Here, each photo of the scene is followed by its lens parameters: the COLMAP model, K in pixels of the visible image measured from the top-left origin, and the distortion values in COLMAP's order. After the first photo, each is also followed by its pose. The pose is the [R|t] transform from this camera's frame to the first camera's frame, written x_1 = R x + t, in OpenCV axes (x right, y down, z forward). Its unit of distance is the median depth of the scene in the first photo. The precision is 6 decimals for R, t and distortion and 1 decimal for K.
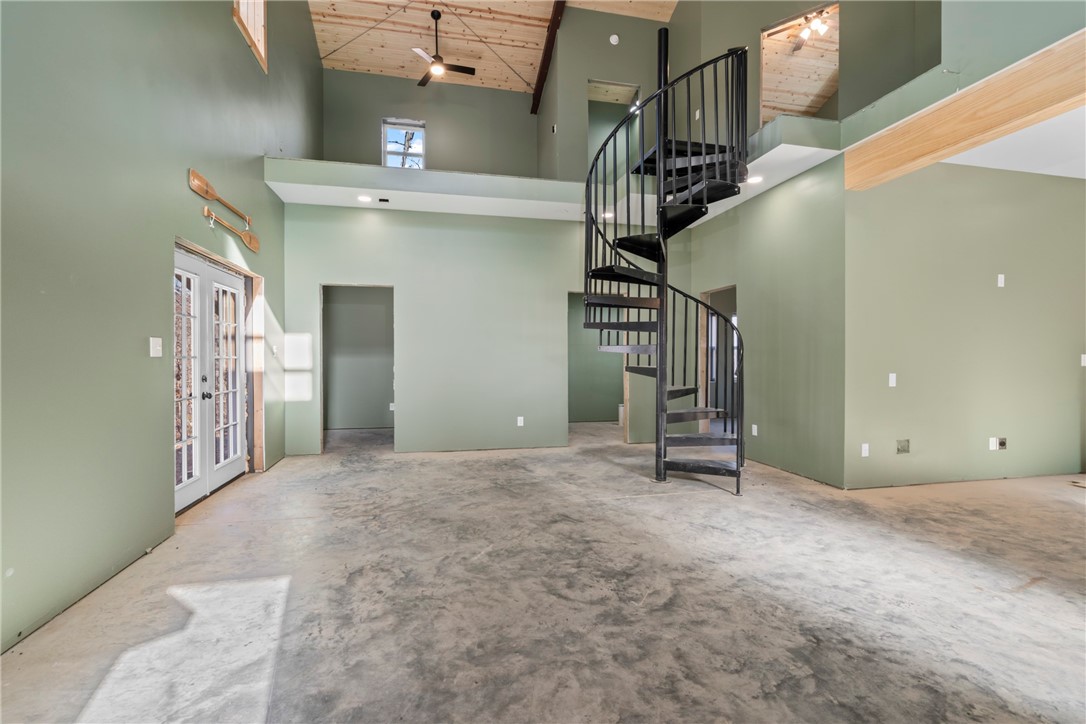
lens RADIAL K [[494.2, 0, 538.2], [0, 494.2, 362.0], [0, 0, 1]] dist [-0.000887, 0.000215]
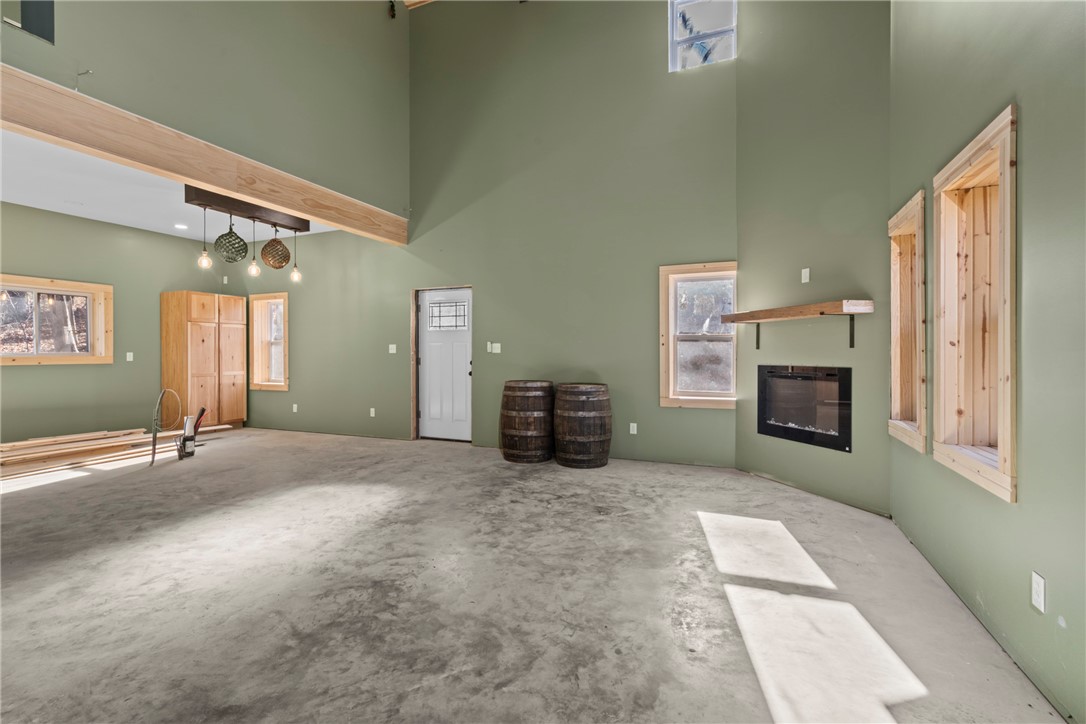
lens RADIAL K [[494.2, 0, 548.1], [0, 494.2, 355.3], [0, 0, 1]] dist [-0.000887, 0.000215]
pose [[-0.824524, 0.000925, 0.565826, -0.638247], [0.009248, 0.999887, 0.011842, -0.015787], [-0.565751, 0.014997, -0.824439, 1.616132]]
